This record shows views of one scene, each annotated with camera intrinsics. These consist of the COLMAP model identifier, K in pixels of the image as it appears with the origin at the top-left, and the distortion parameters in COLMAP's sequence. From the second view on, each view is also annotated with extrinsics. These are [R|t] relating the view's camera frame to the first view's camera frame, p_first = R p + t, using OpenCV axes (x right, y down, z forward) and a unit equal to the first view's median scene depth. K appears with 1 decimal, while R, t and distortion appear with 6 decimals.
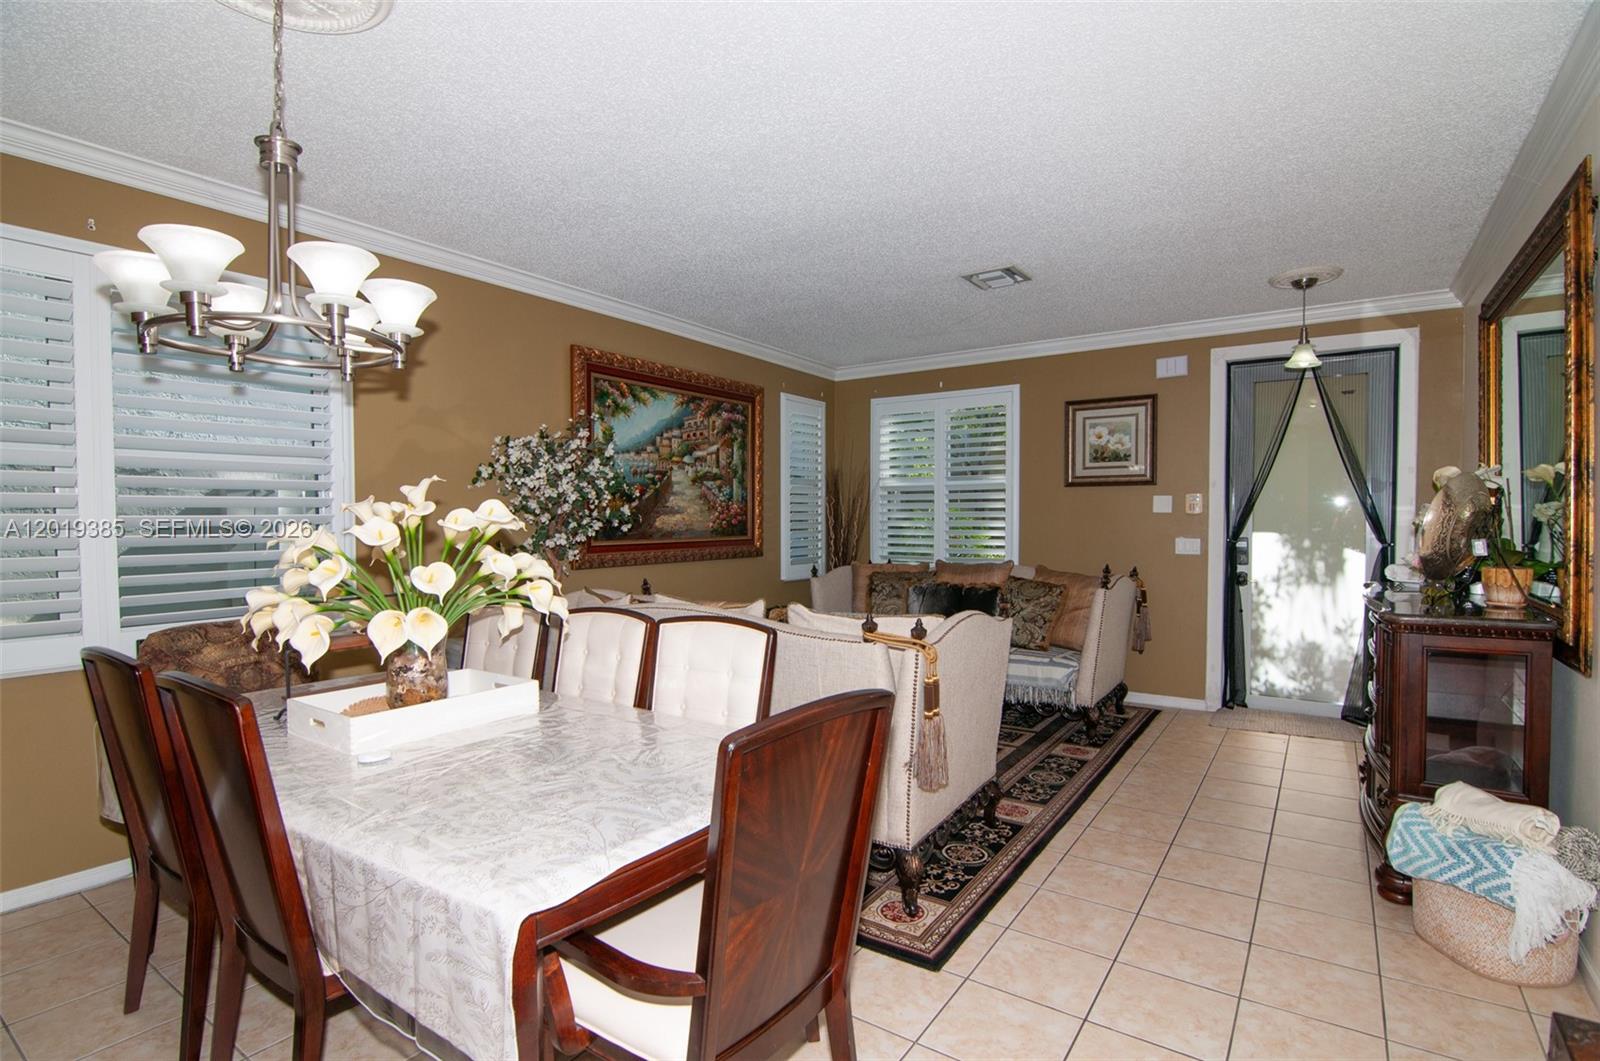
lens RADIAL K [[772.8, 0, 798.3], [0, 772.8, 537.7], [0, 0, 1]] dist [-0.010103, -0.009782]
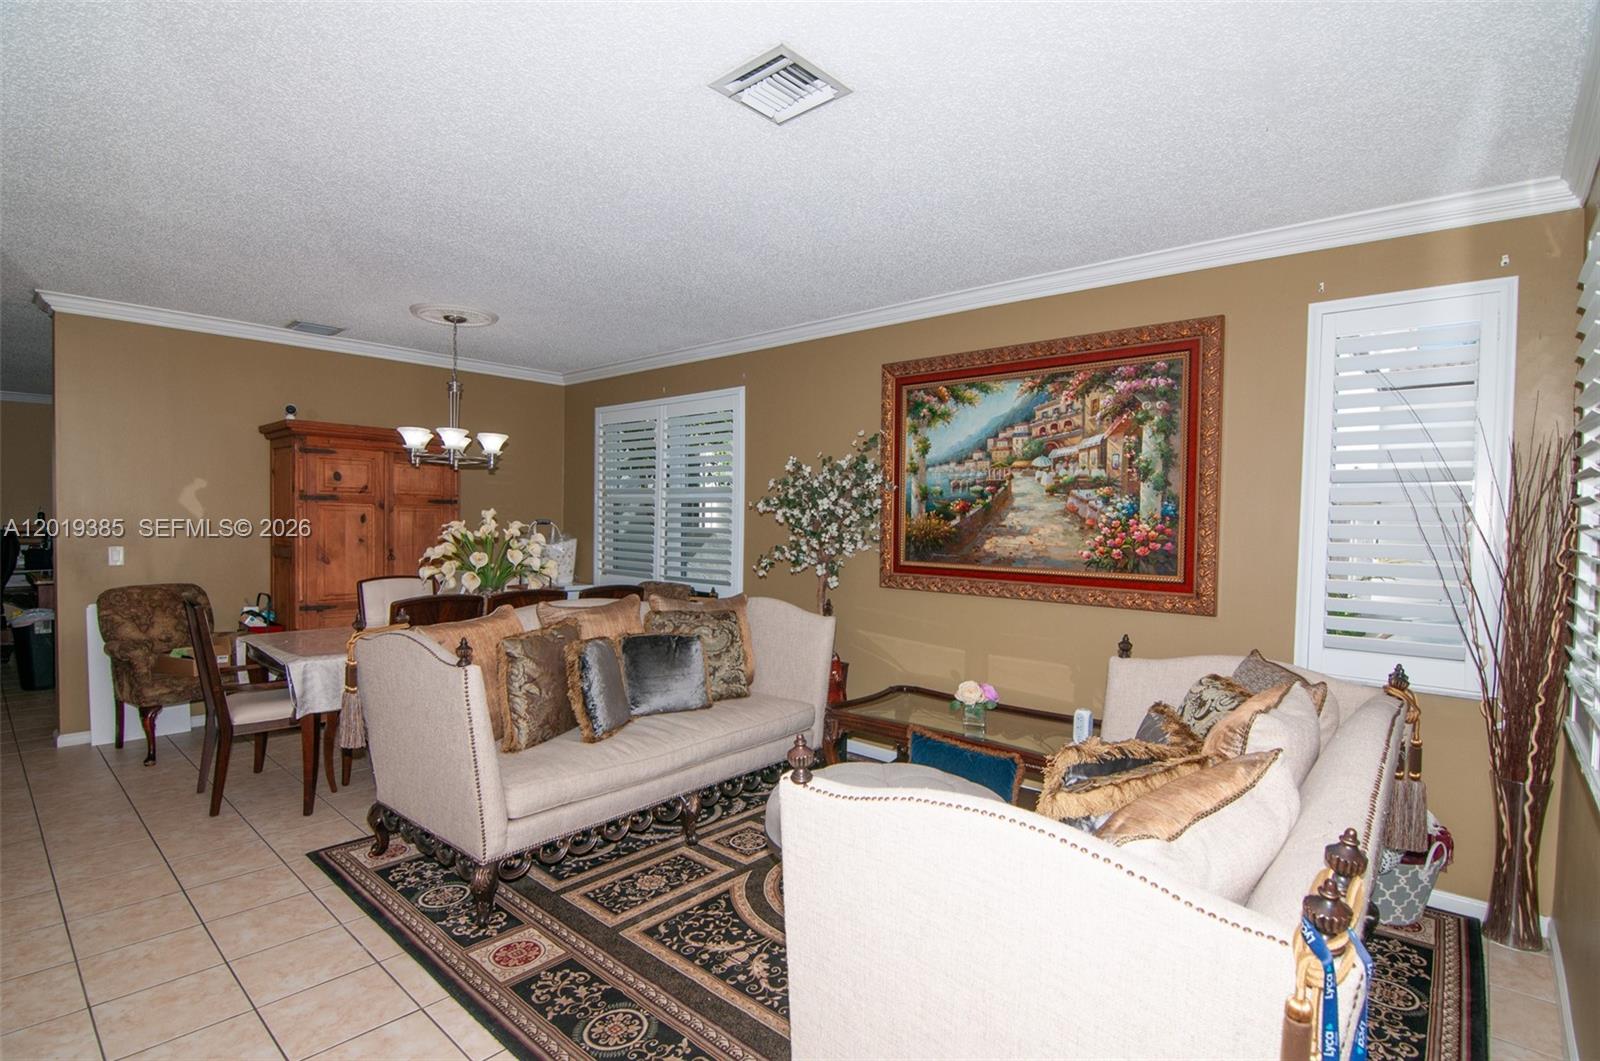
lens RADIAL K [[772.8, 0, 803.0], [0, 772.8, 531.1], [0, 0, 1]] dist [-0.010103, -0.009782]
pose [[-0.120780, 0.013864, -0.992582, 0.710863], [-0.045282, 0.998785, 0.019460, -0.045925], [0.991646, 0.047297, -0.120005, 1.000841]]
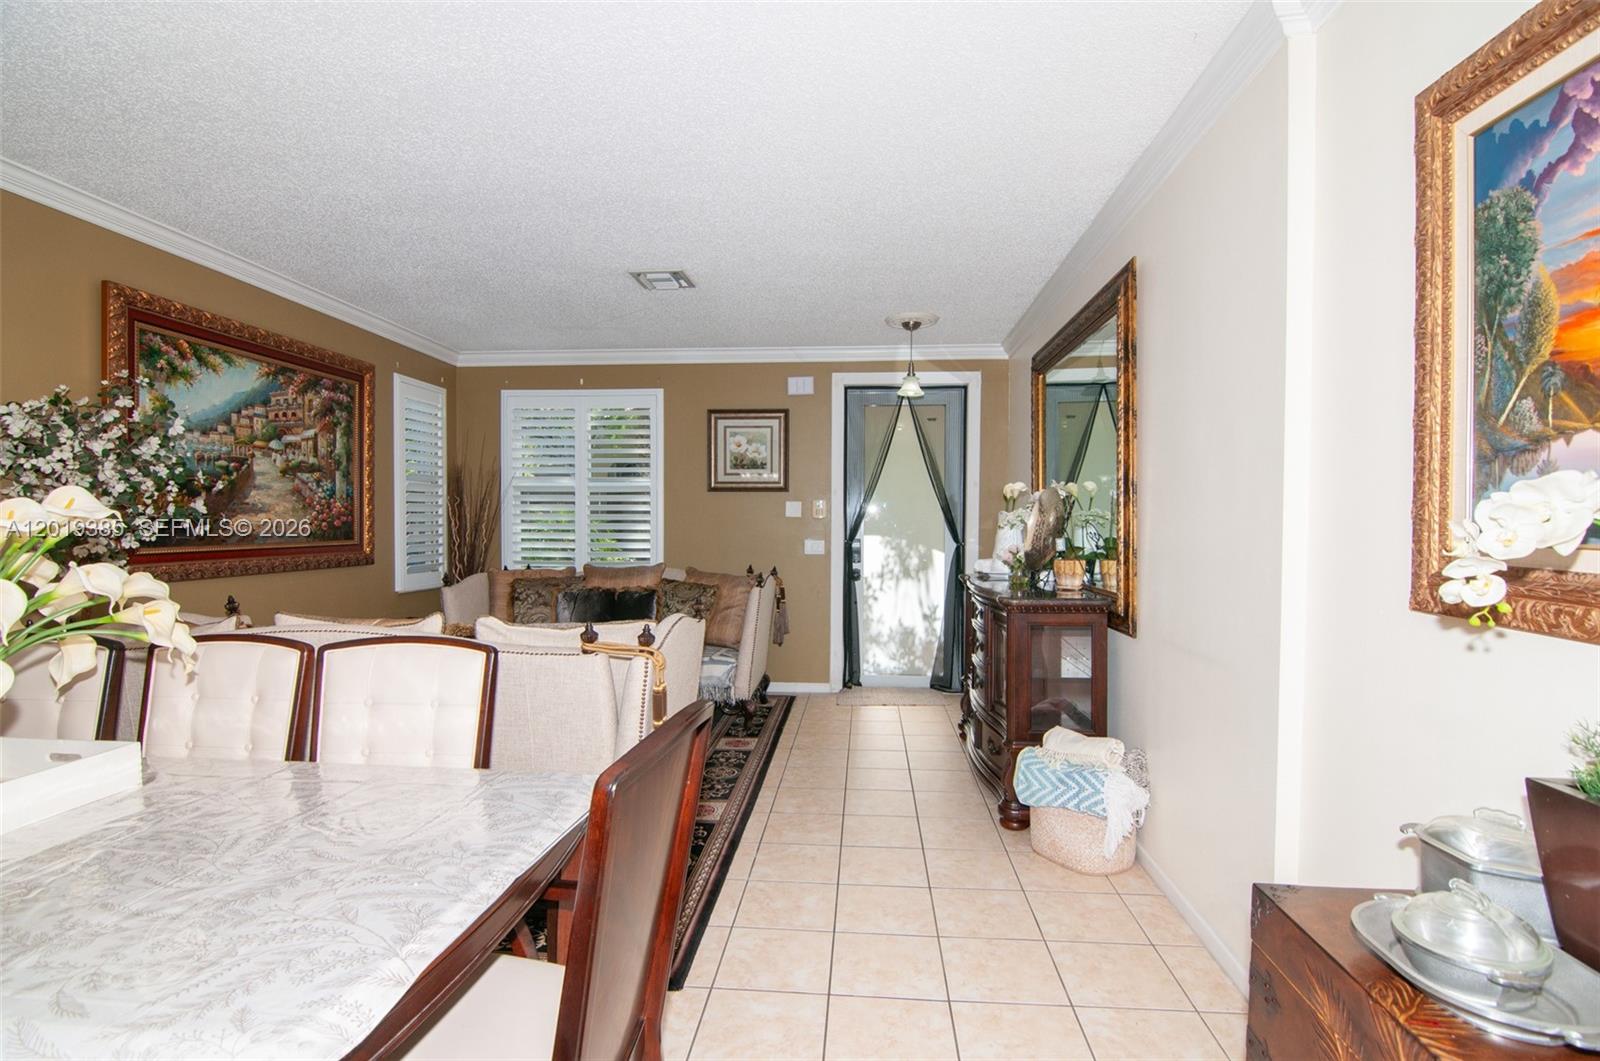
lens RADIAL K [[772.8, 0, 805.8], [0, 772.8, 539.1], [0, 0, 1]] dist [-0.010103, -0.009782]
pose [[0.864315, -0.004693, 0.502930, -0.078743], [0.006644, 0.999976, -0.002086, 0.001831], [-0.502908, 0.005144, 0.864325, 0.041801]]
